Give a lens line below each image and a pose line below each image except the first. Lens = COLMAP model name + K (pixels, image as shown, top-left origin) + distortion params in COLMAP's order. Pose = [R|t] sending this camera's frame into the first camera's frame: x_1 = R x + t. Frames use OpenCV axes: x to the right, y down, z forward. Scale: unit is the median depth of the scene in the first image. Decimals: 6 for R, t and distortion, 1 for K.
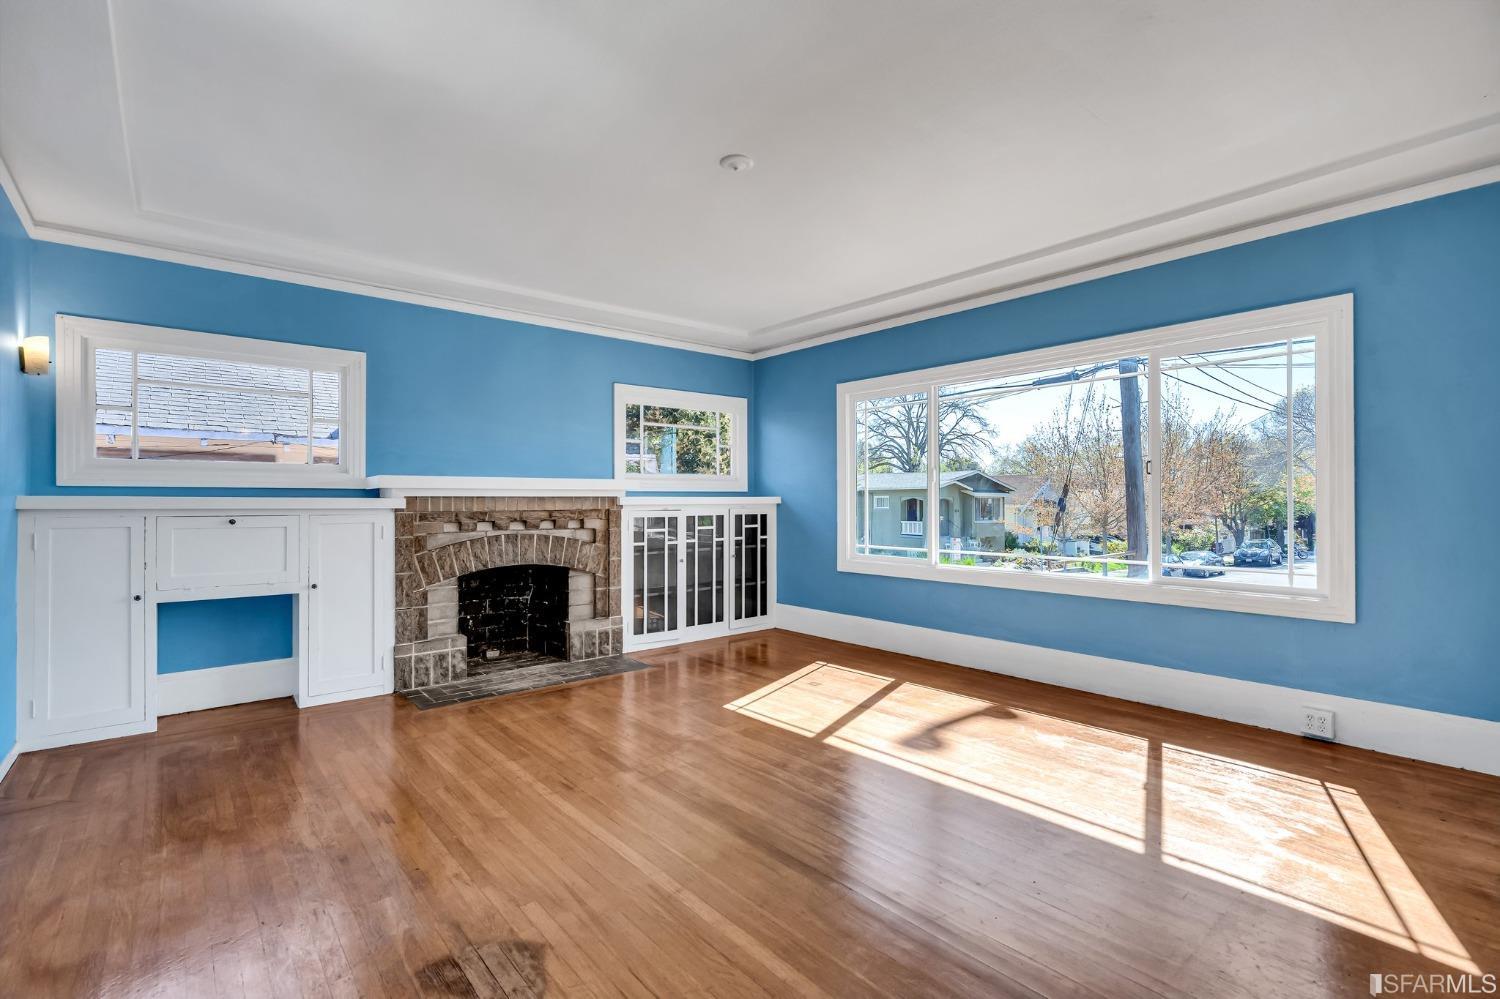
lens RADIAL K [[681.6, 0, 747.9], [0, 681.6, 500.2], [0, 0, 1]] dist [-0.003743, 0.000686]
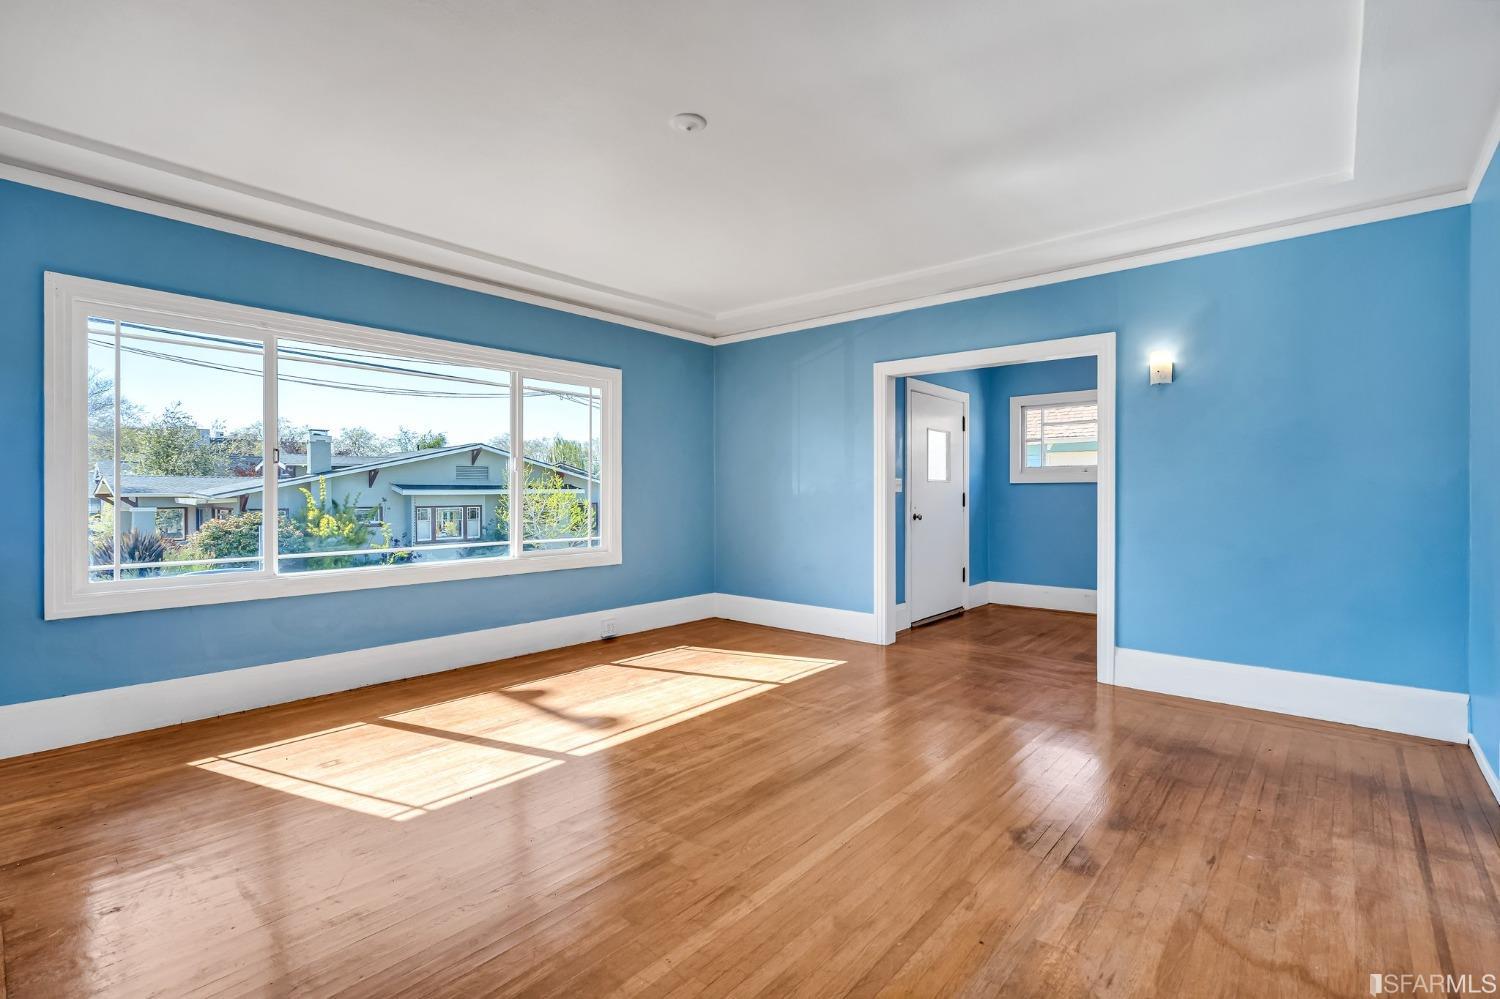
lens RADIAL K [[681.6, 0, 747.3], [0, 681.6, 497.4], [0, 0, 1]] dist [-0.003743, 0.000686]
pose [[-0.157233, -0.002942, 0.987557, -0.739316], [-0.001734, 0.999995, 0.002703, 0.008245], [-0.987560, -0.001287, -0.157237, 0.837782]]
